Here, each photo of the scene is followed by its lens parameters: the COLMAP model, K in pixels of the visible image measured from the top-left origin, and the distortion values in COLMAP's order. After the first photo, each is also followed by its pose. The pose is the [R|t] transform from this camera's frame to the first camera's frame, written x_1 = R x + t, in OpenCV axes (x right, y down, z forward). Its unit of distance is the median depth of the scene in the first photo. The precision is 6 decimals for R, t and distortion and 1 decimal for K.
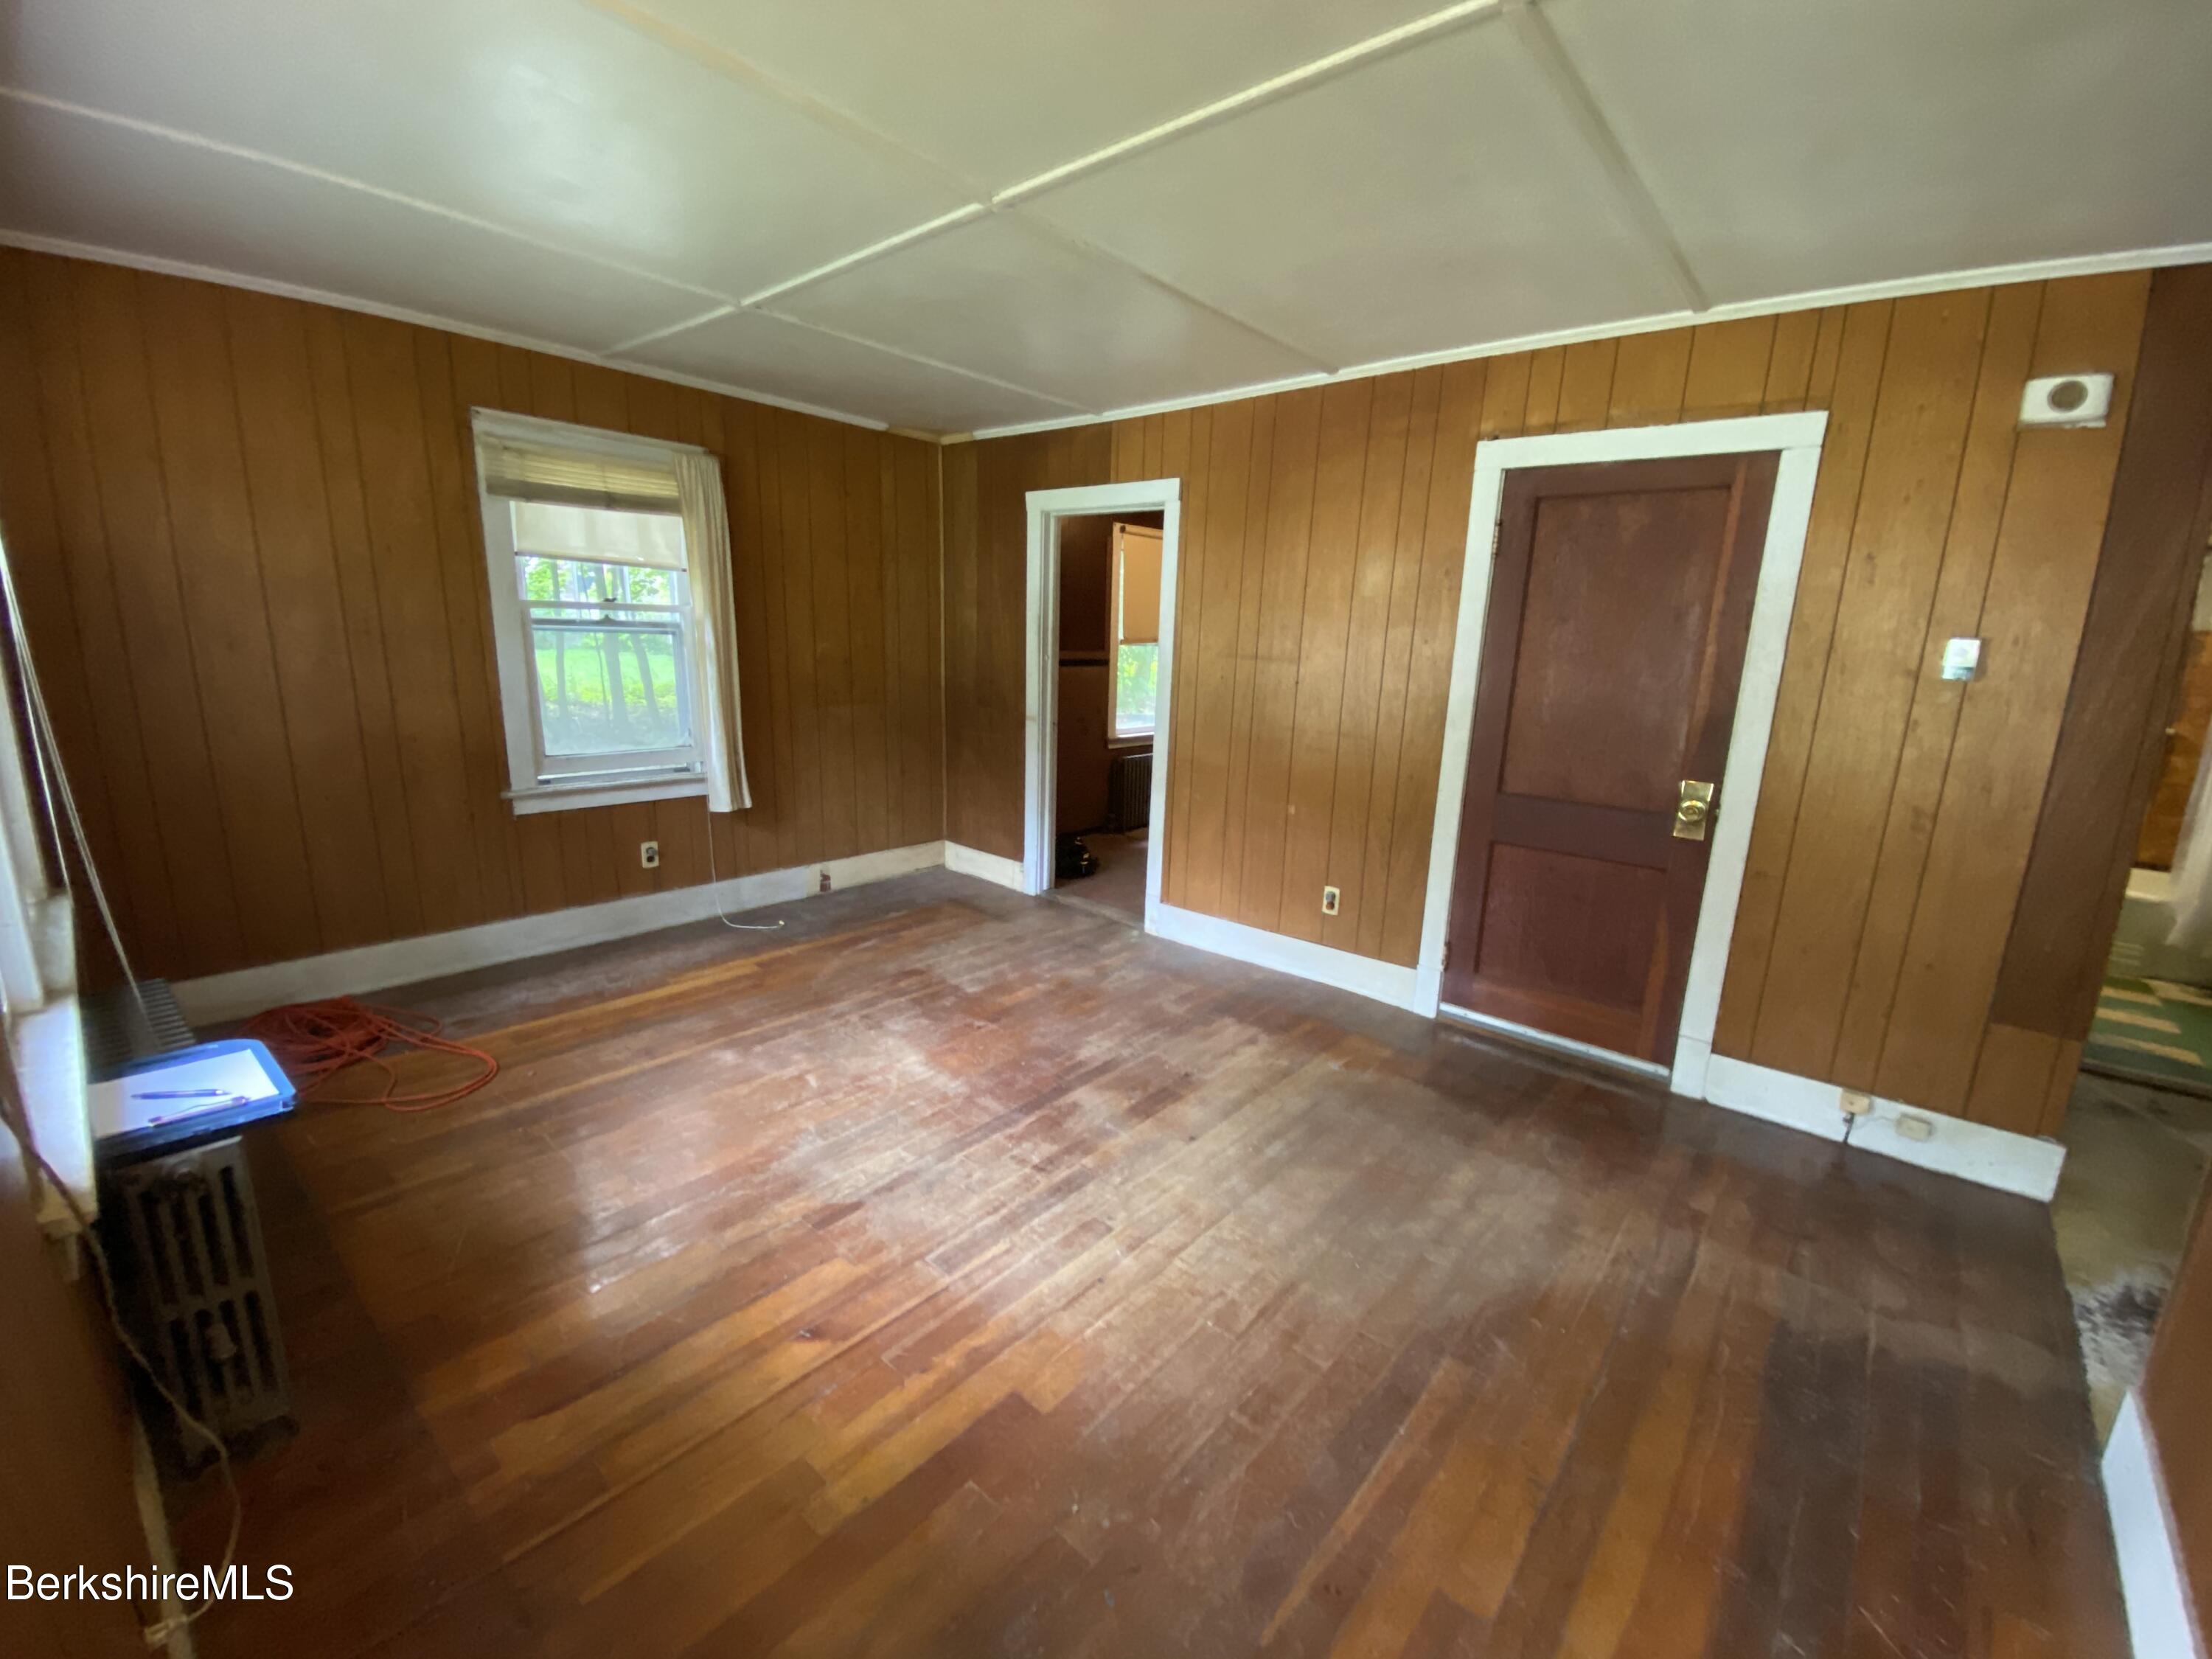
lens RADIAL K [[916.2, 0, 1094.1], [0, 916.2, 811.5], [0, 0, 1]] dist [0.001260, -0.011968]
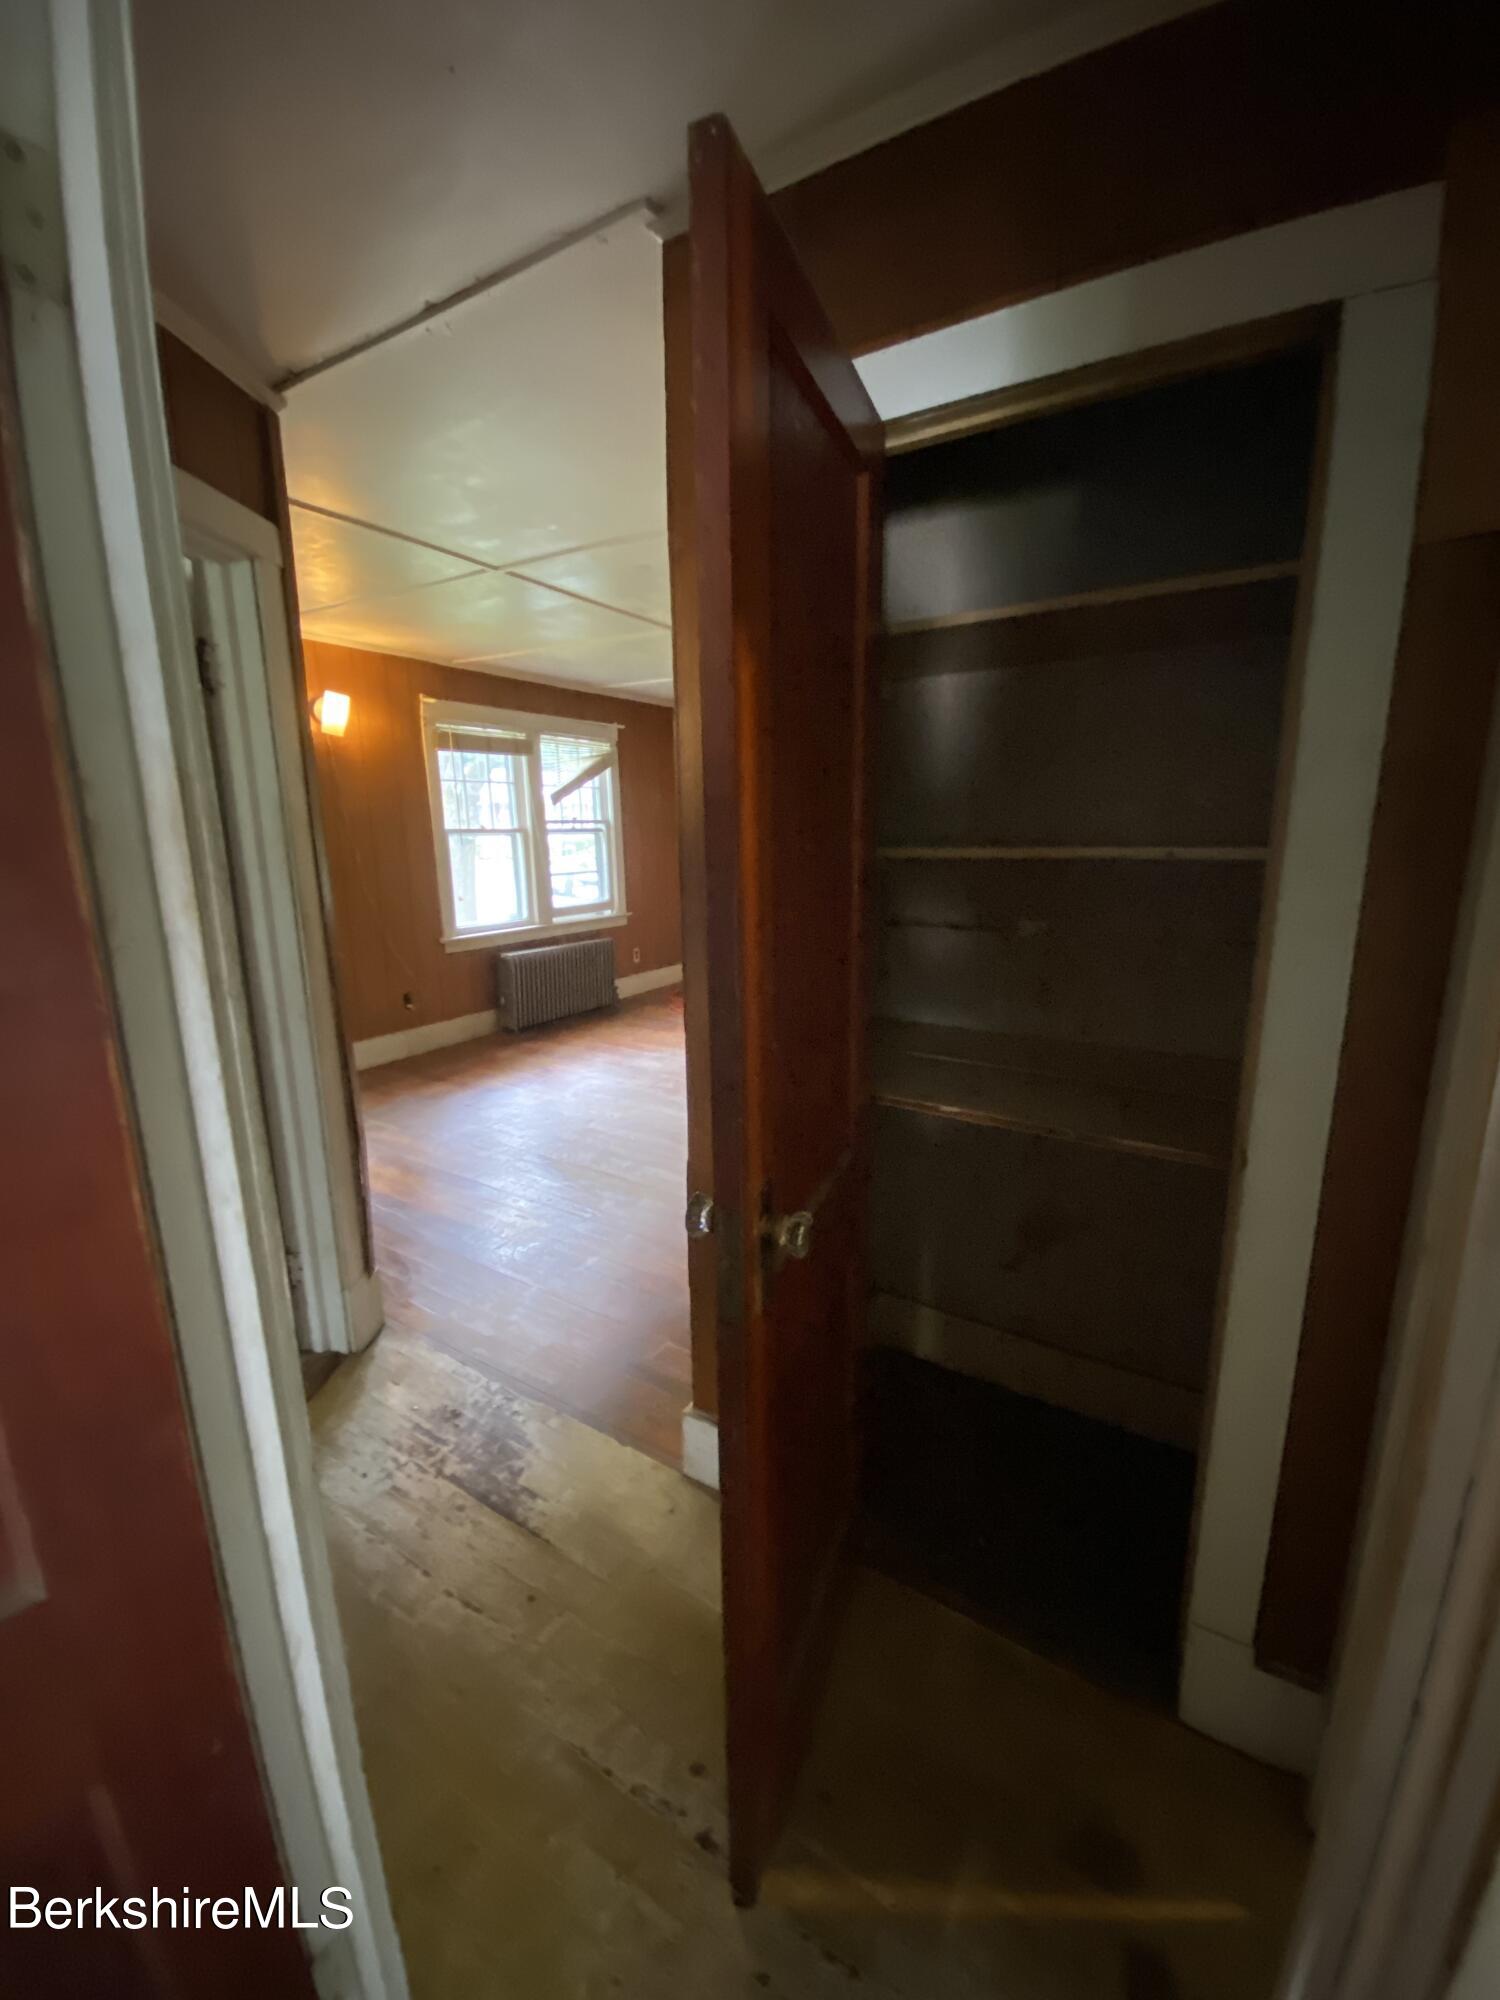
lens RADIAL K [[828.4, 0, 767.1], [0, 828.4, 1010.7], [0, 0, 1]] dist [0.001260, -0.011968]
pose [[0.139084, 0.182076, -0.973398, 1.235111], [-0.178808, 0.971413, 0.156156, -0.084497], [0.974004, 0.152332, 0.167665, 0.628224]]
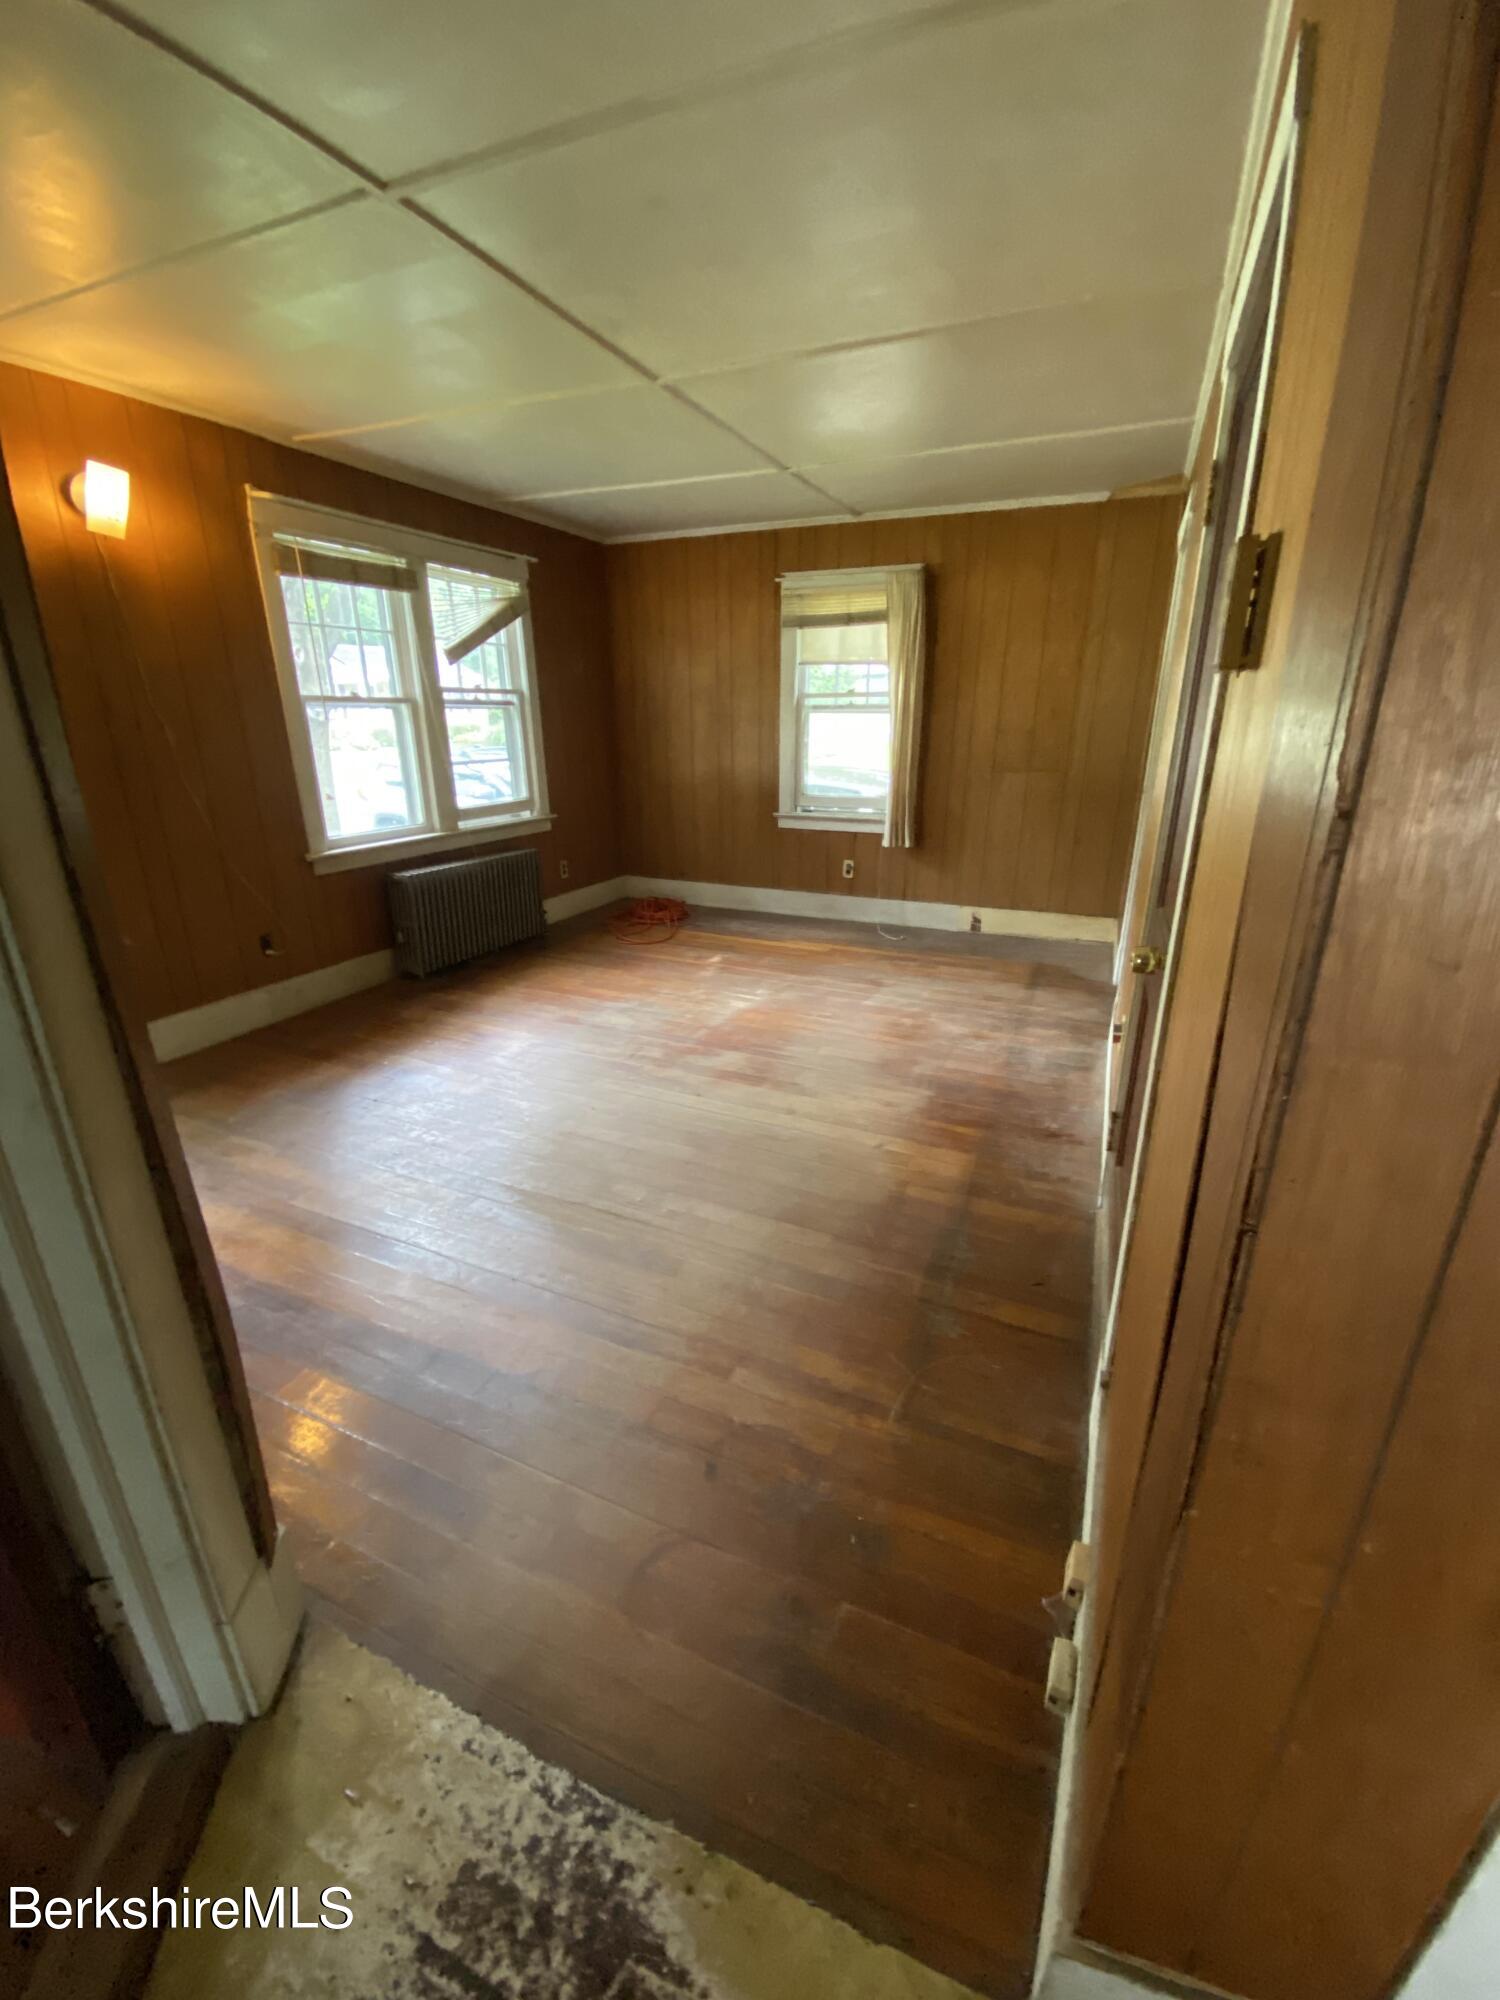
lens RADIAL K [[828.4, 0, 750.5], [0, 828.4, 1010.5], [0, 0, 1]] dist [0.001260, -0.011968]
pose [[0.267582, 0.289628, -0.918975, 0.867377], [-0.173907, 0.952607, 0.249590, -0.046358], [0.947711, 0.093031, 0.305269, 0.520418]]
